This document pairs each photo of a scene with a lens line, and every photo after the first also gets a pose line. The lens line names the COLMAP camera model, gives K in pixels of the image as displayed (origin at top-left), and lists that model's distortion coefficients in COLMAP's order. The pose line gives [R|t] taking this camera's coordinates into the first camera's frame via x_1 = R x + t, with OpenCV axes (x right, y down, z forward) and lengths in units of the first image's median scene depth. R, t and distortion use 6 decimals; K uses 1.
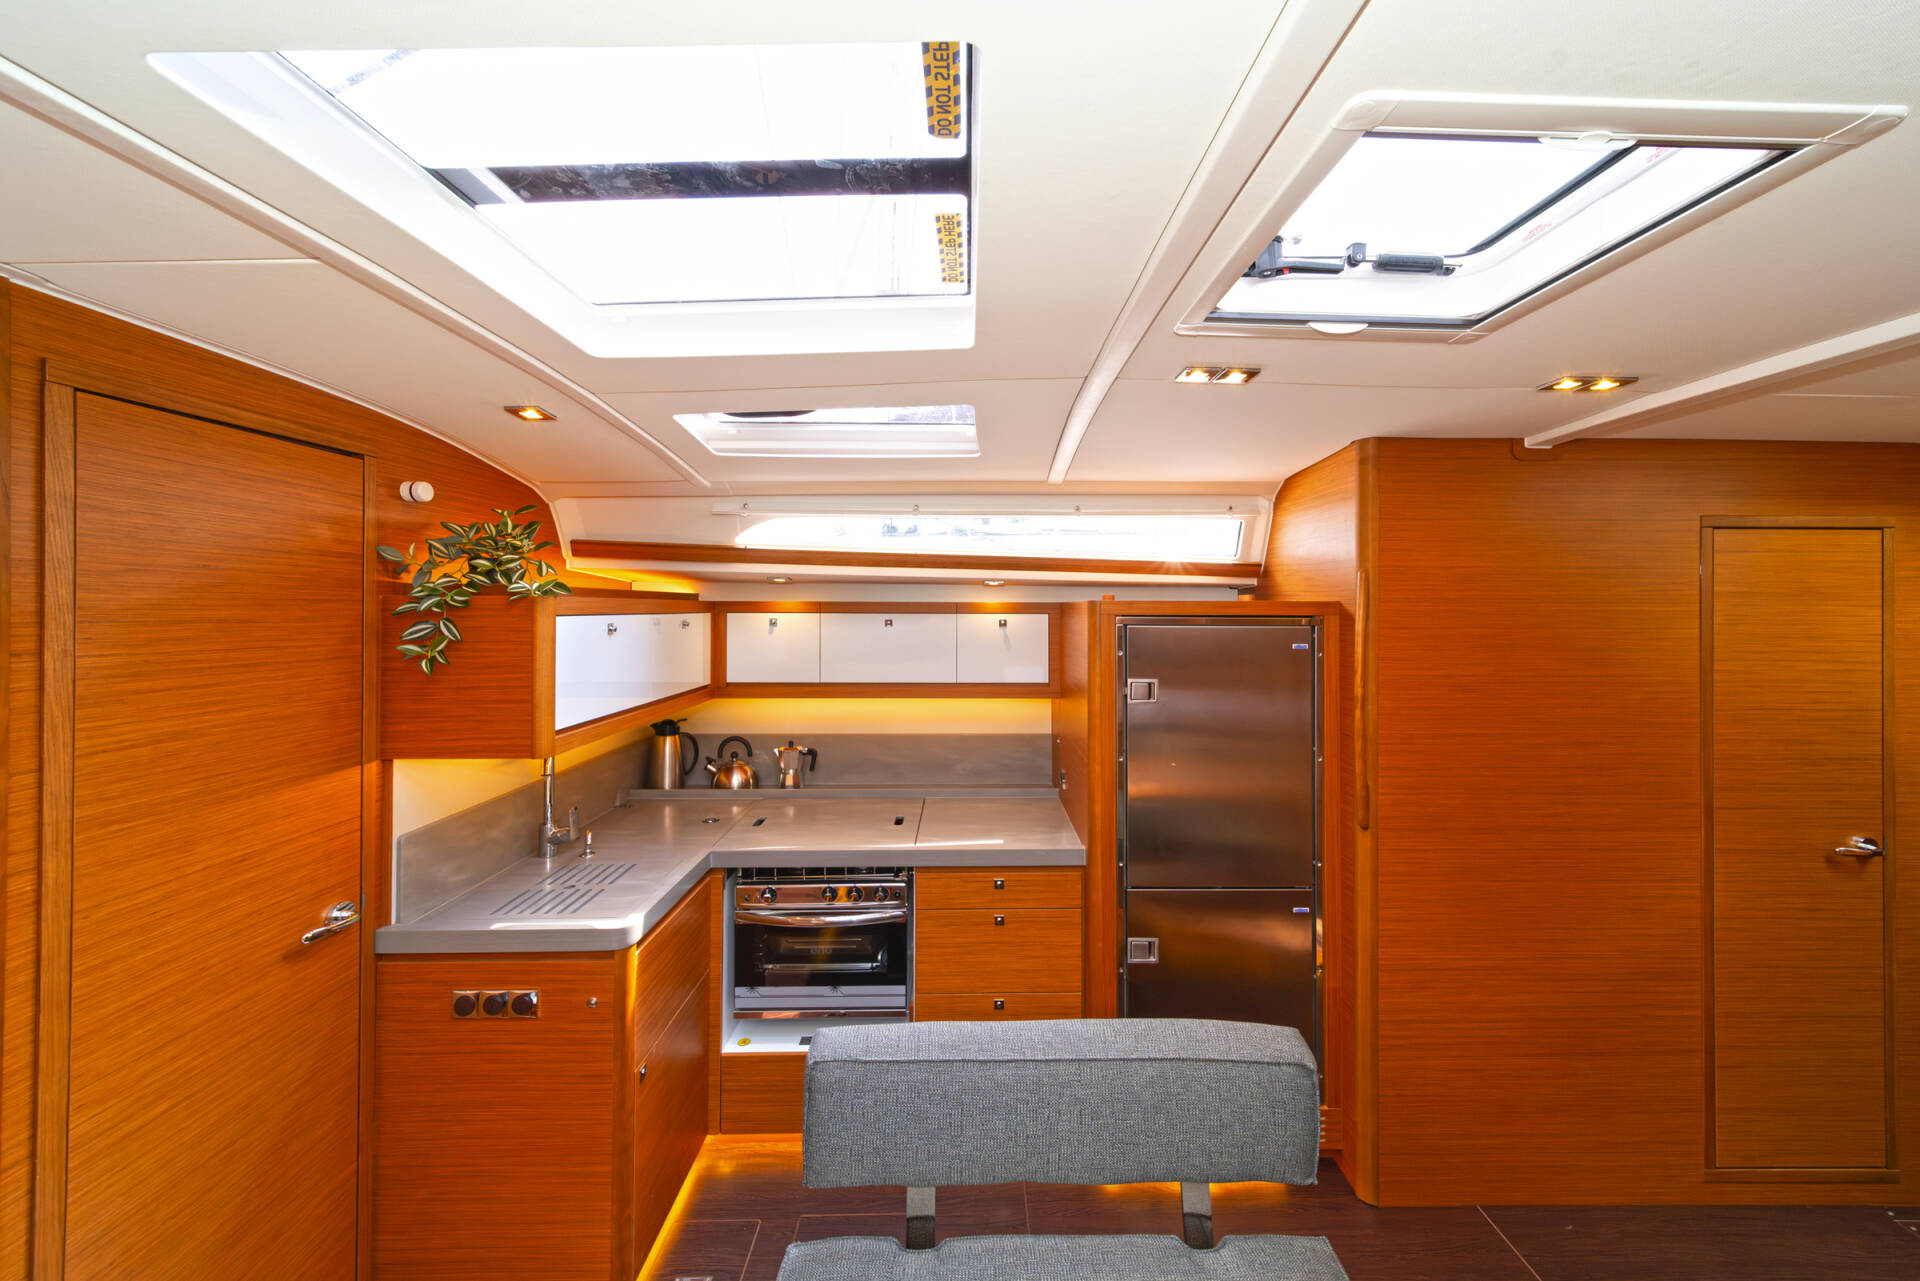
lens RADIAL K [[765.3, 0, 989.3], [0, 765.3, 606.5], [0, 0, 1]] dist [0.009928, -0.000854]
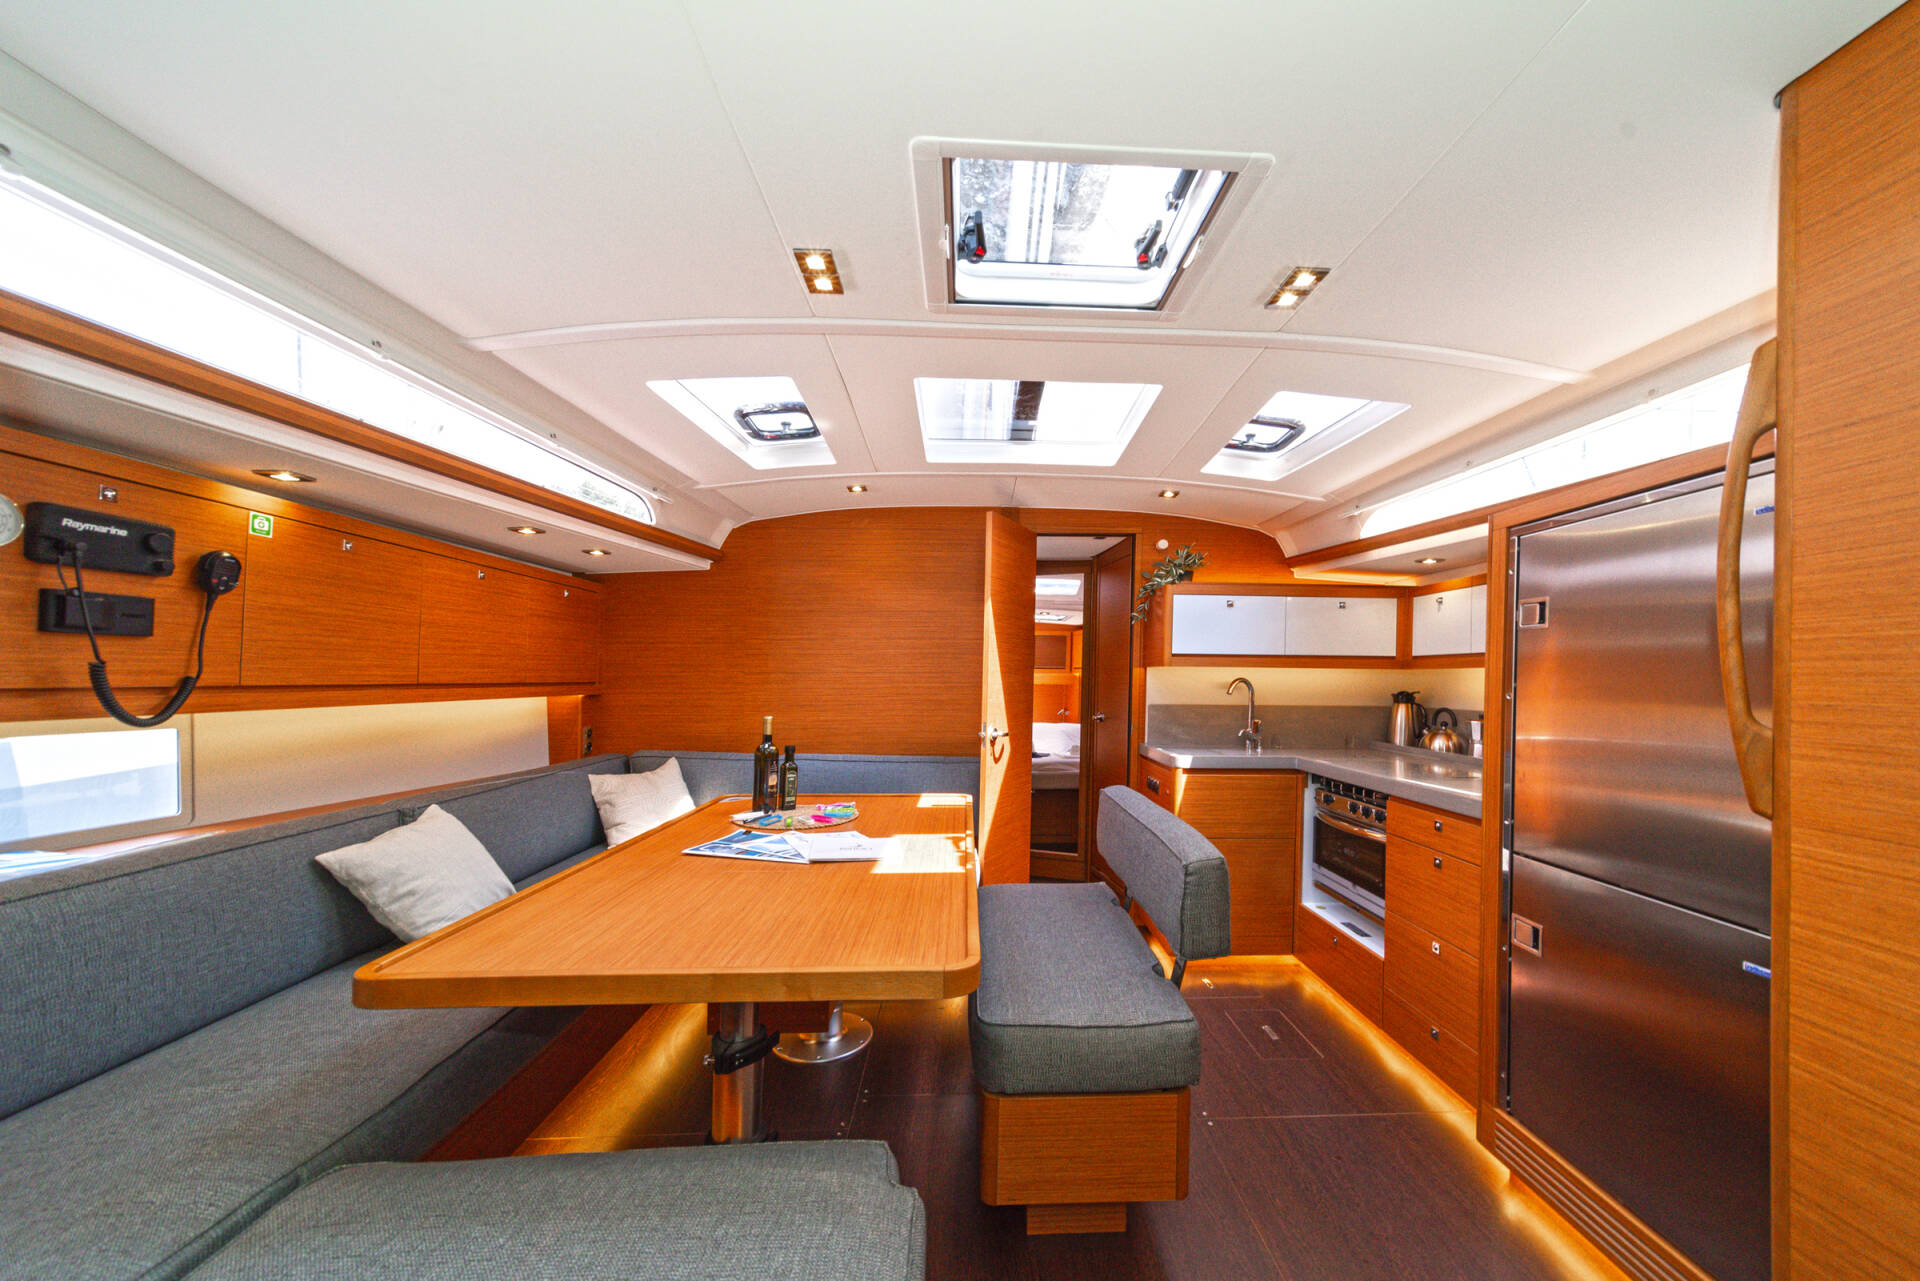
lens RADIAL K [[705.3, 0, 984.6], [0, 705.3, 672.8], [0, 0, 1]] dist [0.010784, -0.000962]
pose [[-0.002124, -0.009374, -0.999954, 1.196462], [-0.014341, 0.999854, -0.009343, 0.230882], [0.999895, 0.014320, -0.002258, 0.541407]]
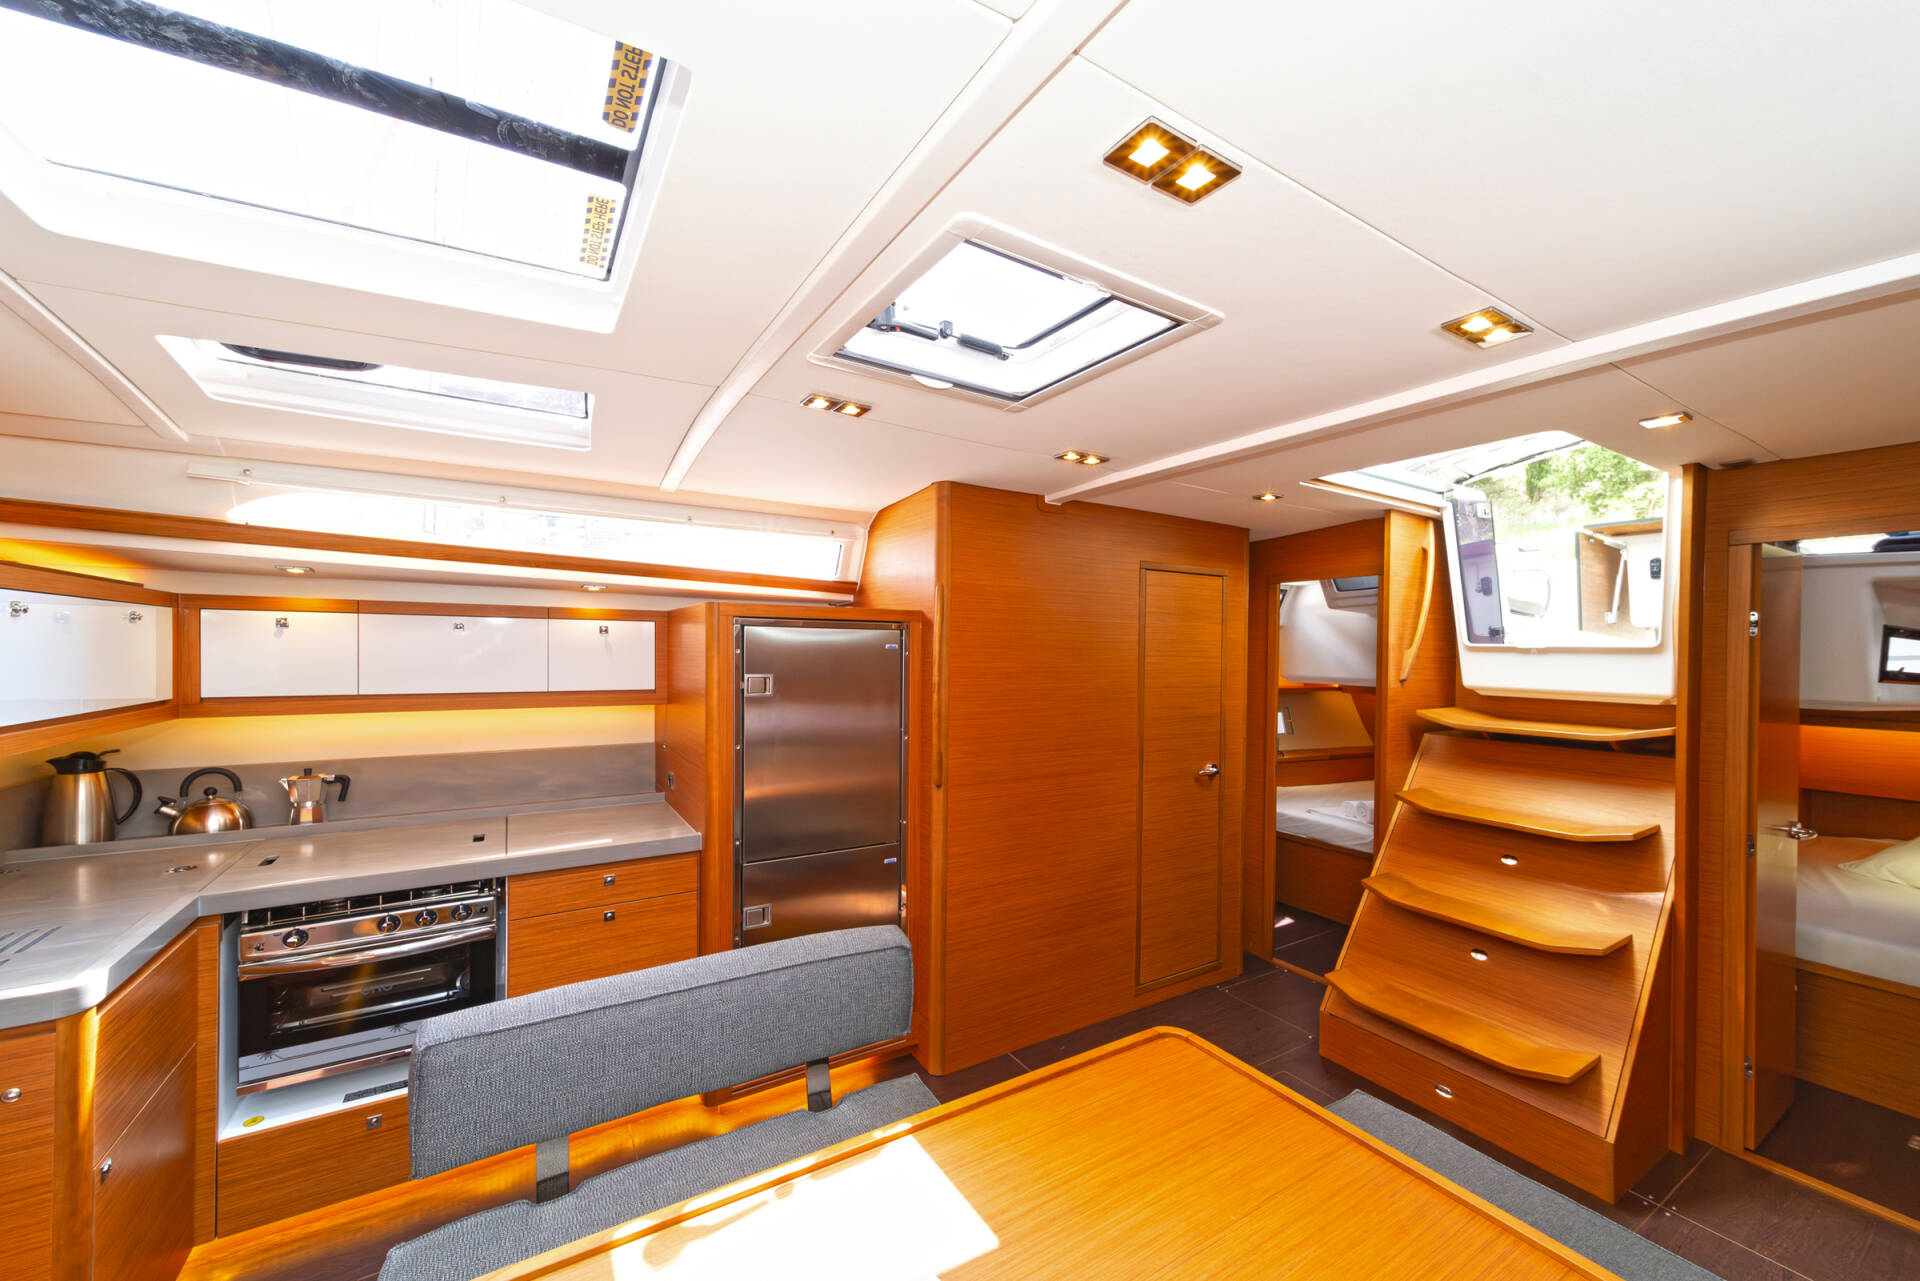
lens RADIAL K [[765.3, 0, 973.9], [0, 765.3, 656.0], [0, 0, 1]] dist [0.009928, -0.000854]
pose [[0.862895, 0.017207, 0.505090, -0.099234], [-0.015627, 0.999851, -0.007364, 0.080530], [-0.505141, -0.001538, 0.863035, -0.114960]]
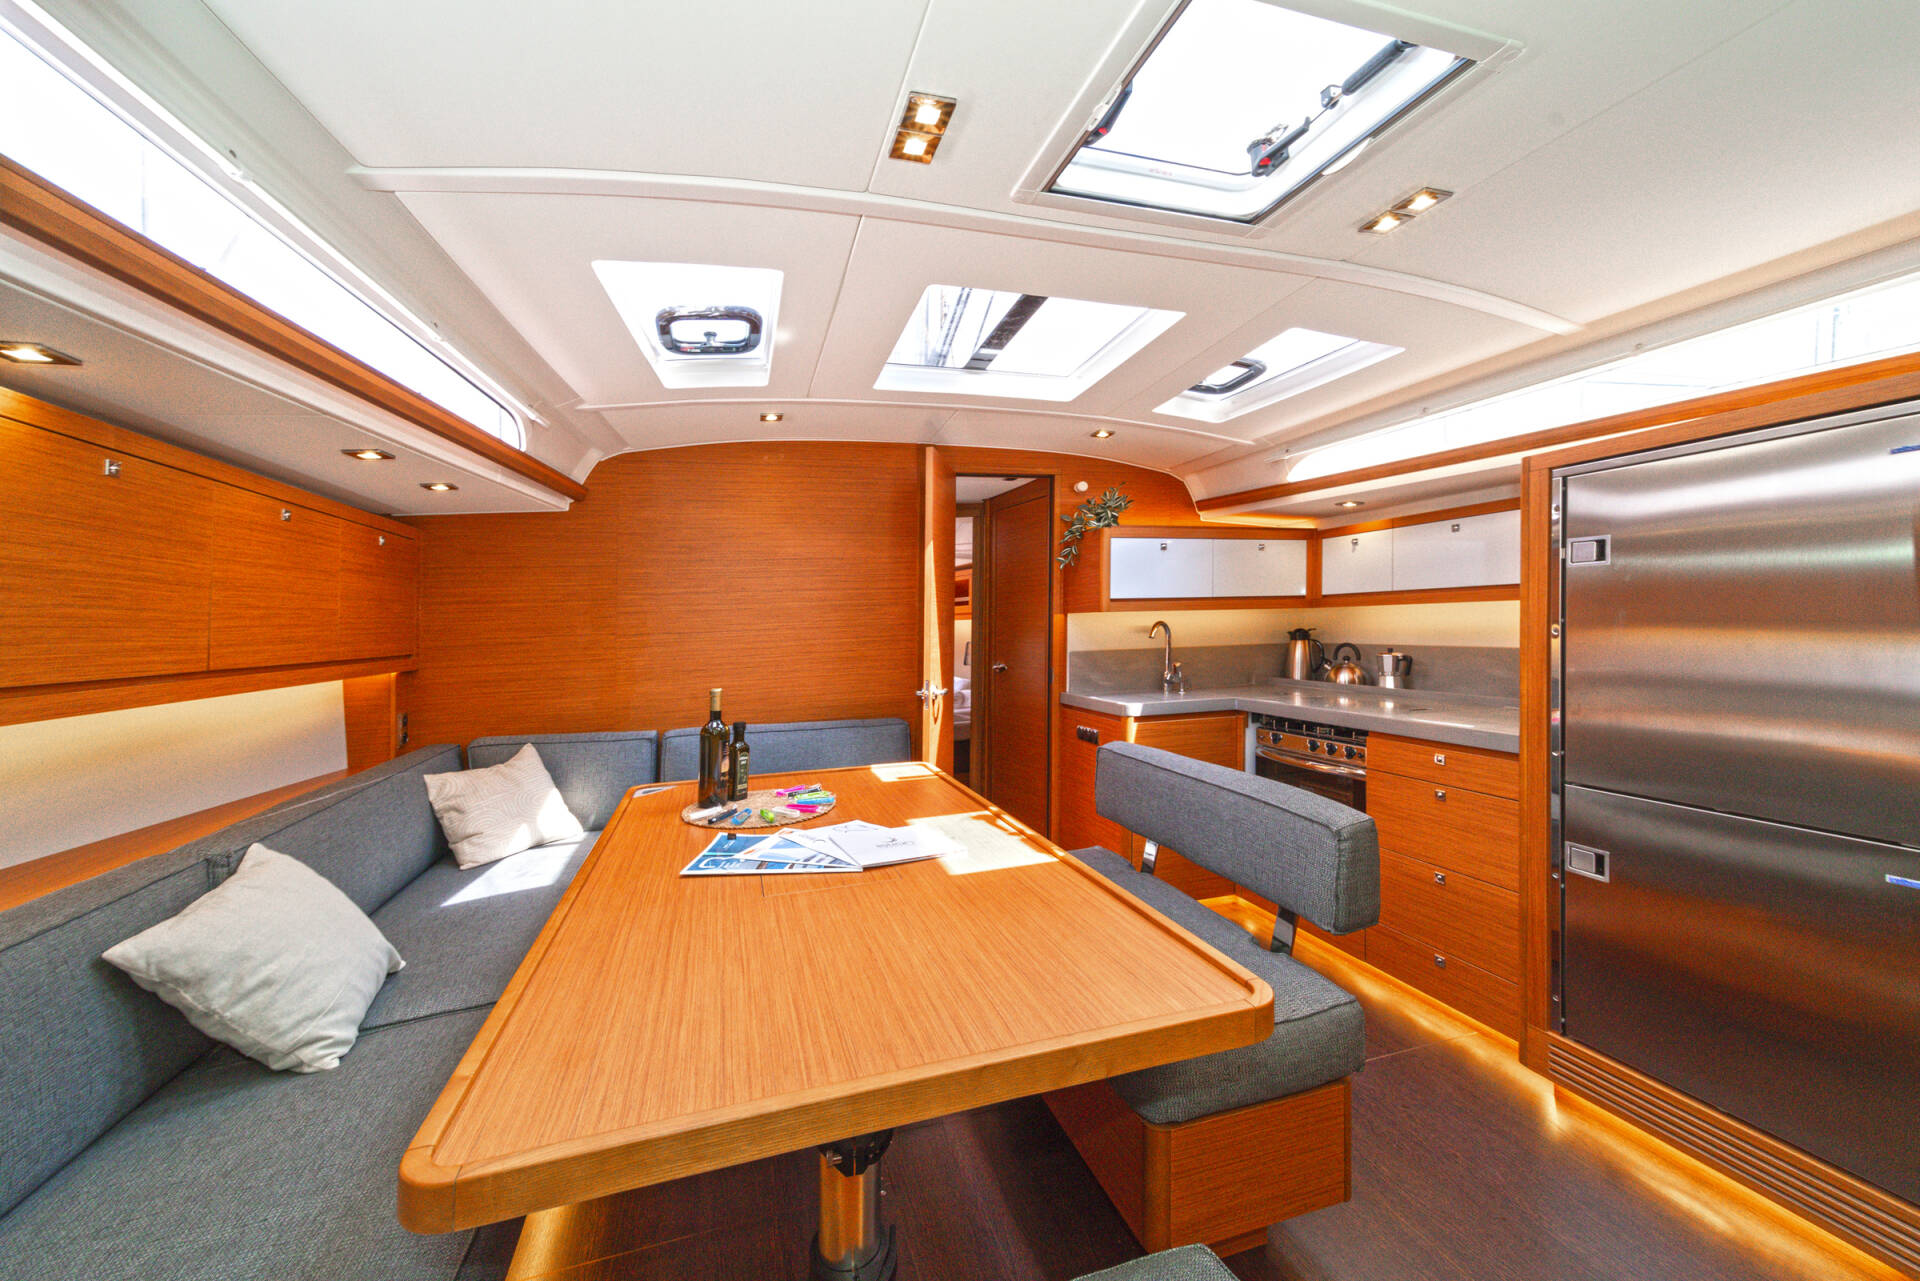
lens RADIAL K [[705.3, 0, 909.9], [0, 705.3, 616.7], [0, 0, 1]] dist [0.010784, -0.000962]
pose [[0.239444, -0.017898, -0.970745, 0.975242], [0.021594, 0.999681, -0.013105, 0.215124], [0.970670, -0.017824, 0.239754, 0.118473]]
